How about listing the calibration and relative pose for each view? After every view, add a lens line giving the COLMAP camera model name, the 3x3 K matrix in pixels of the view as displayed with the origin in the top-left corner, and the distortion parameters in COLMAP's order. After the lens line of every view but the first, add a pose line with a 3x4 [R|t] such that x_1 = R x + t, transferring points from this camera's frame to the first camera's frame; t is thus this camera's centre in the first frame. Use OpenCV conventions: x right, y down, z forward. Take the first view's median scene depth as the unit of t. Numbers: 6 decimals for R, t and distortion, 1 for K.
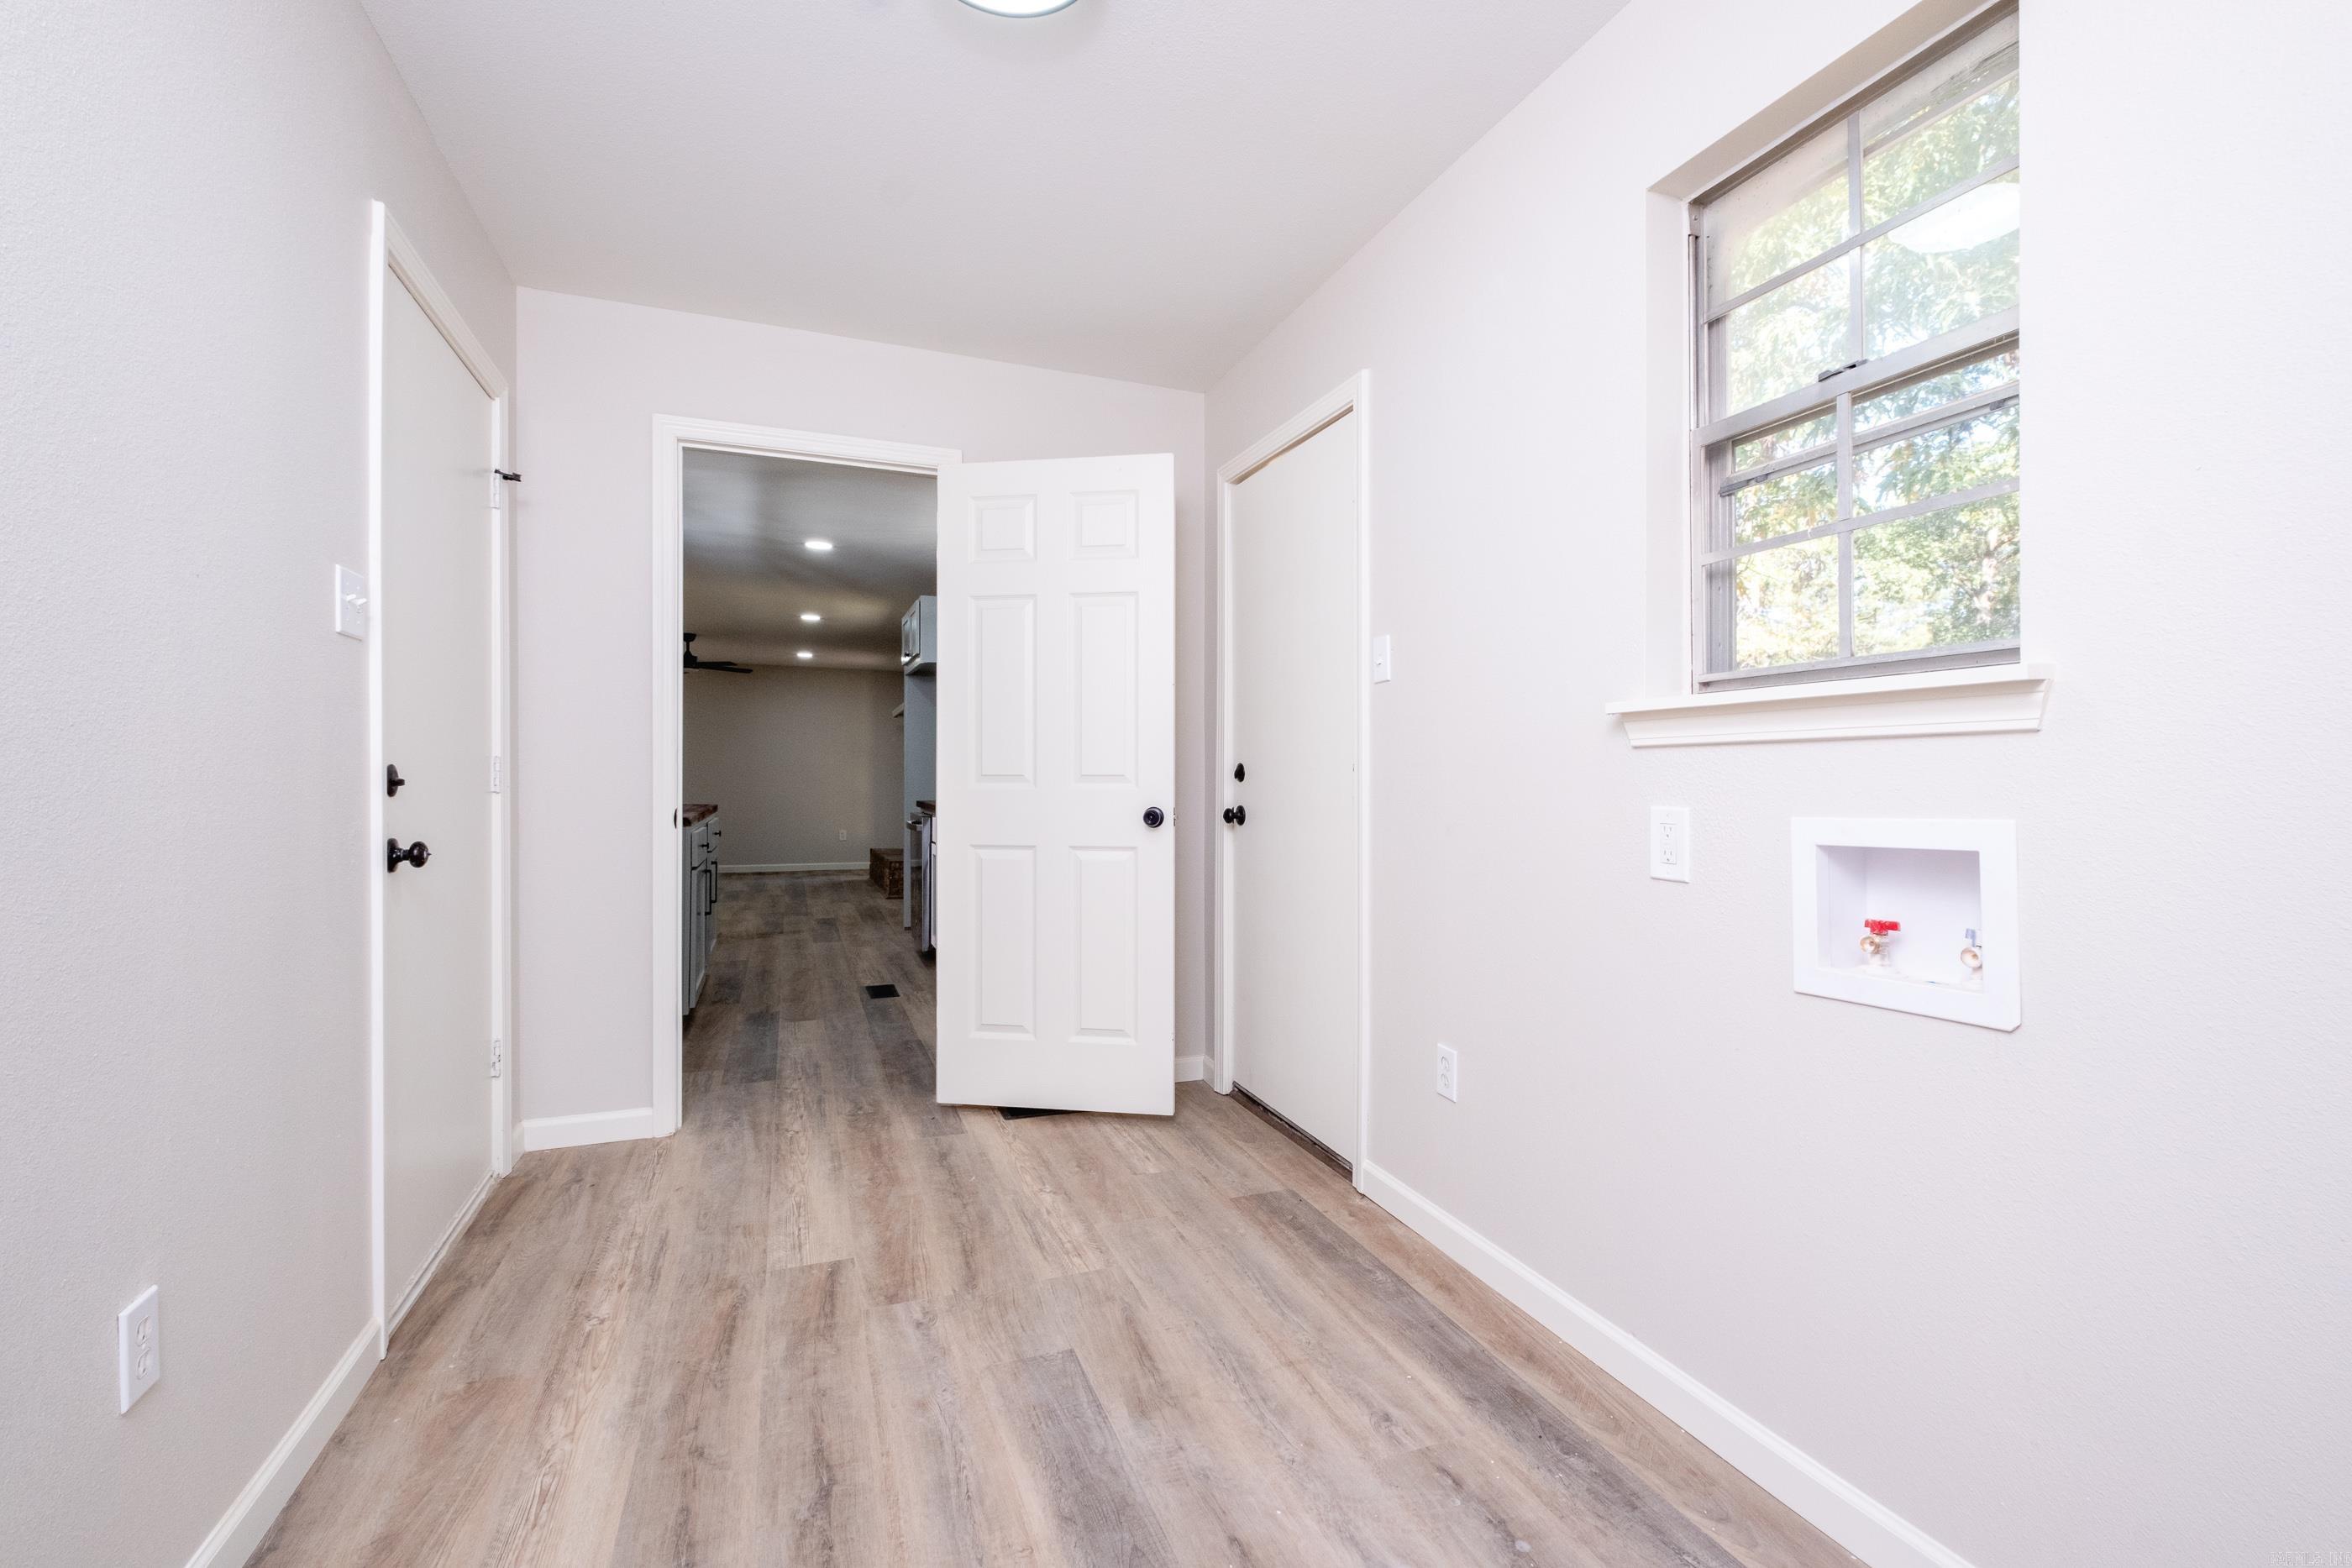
lens RADIAL K [[1023.1, 0, 1183.5], [0, 1023.1, 798.8], [0, 0, 1]] dist [0.000826, -0.000299]
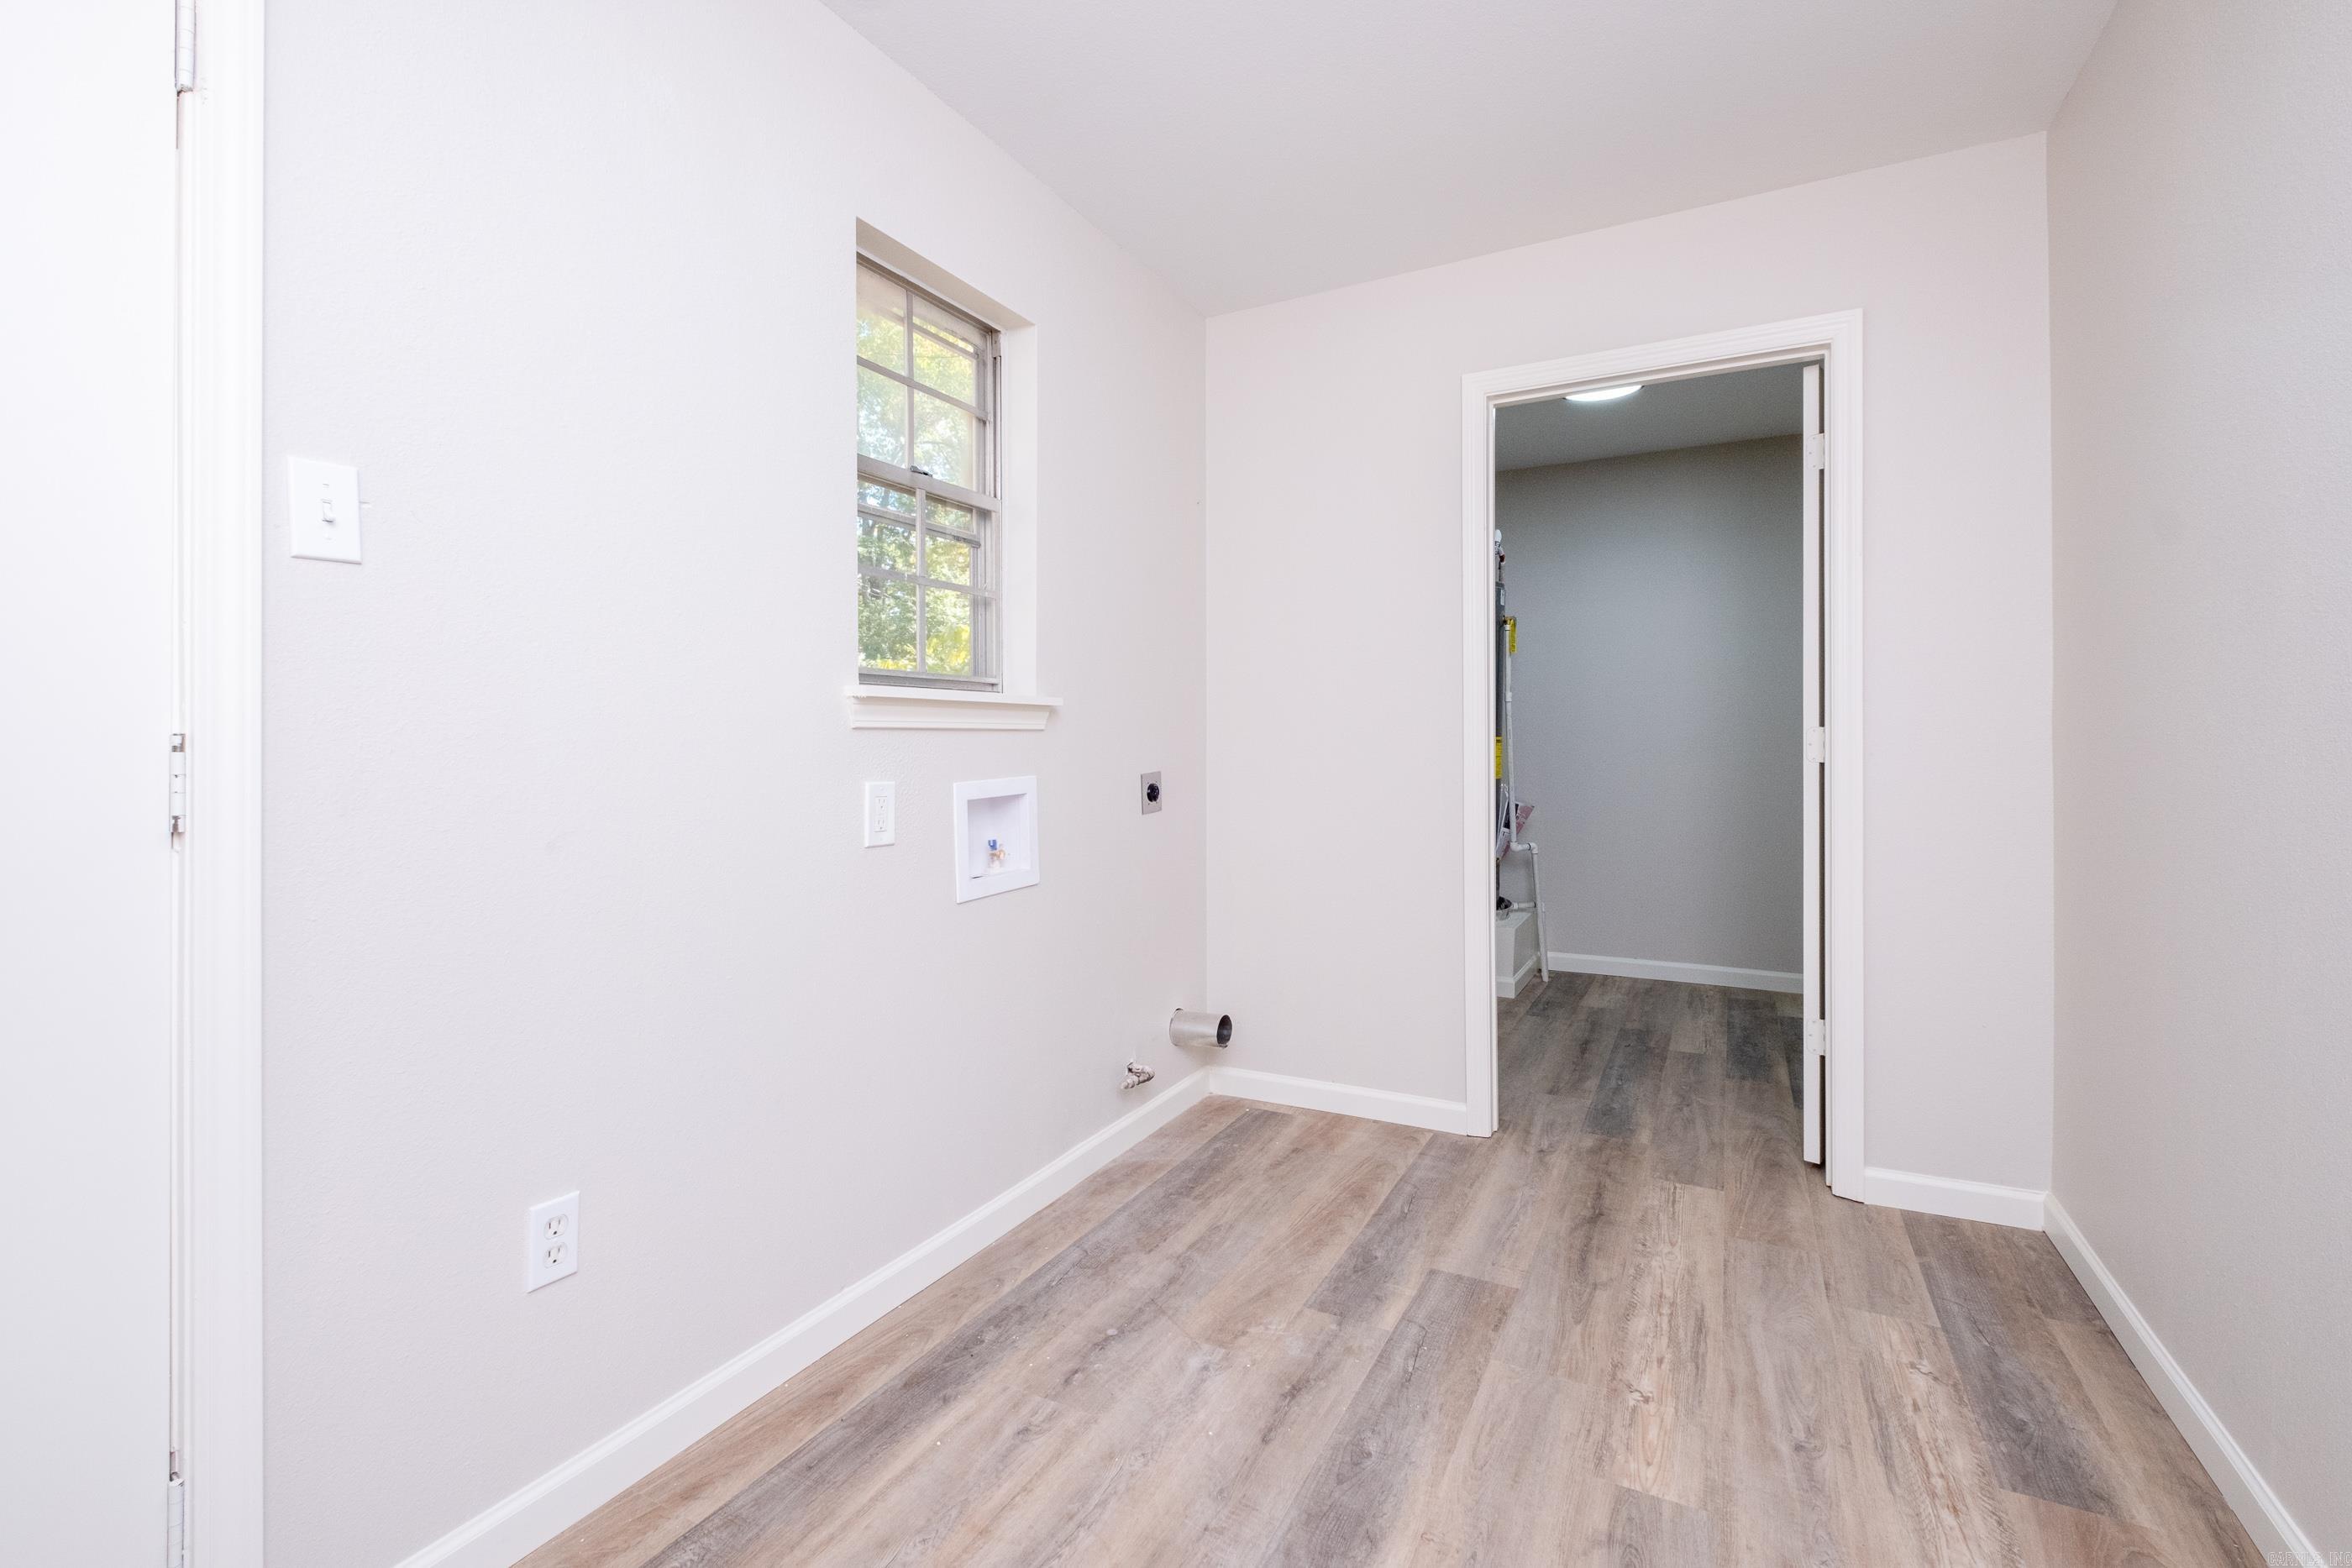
lens RADIAL K [[1049.4, 0, 1180.7], [0, 1049.4, 750.8], [0, 0, 1]] dist [0.002772, 0.000215]
pose [[-0.661432, -0.002575, 0.750001, -0.671198], [0.019392, 0.999601, 0.020535, -0.046509], [-0.749755, 0.028126, -0.661118, 1.623552]]
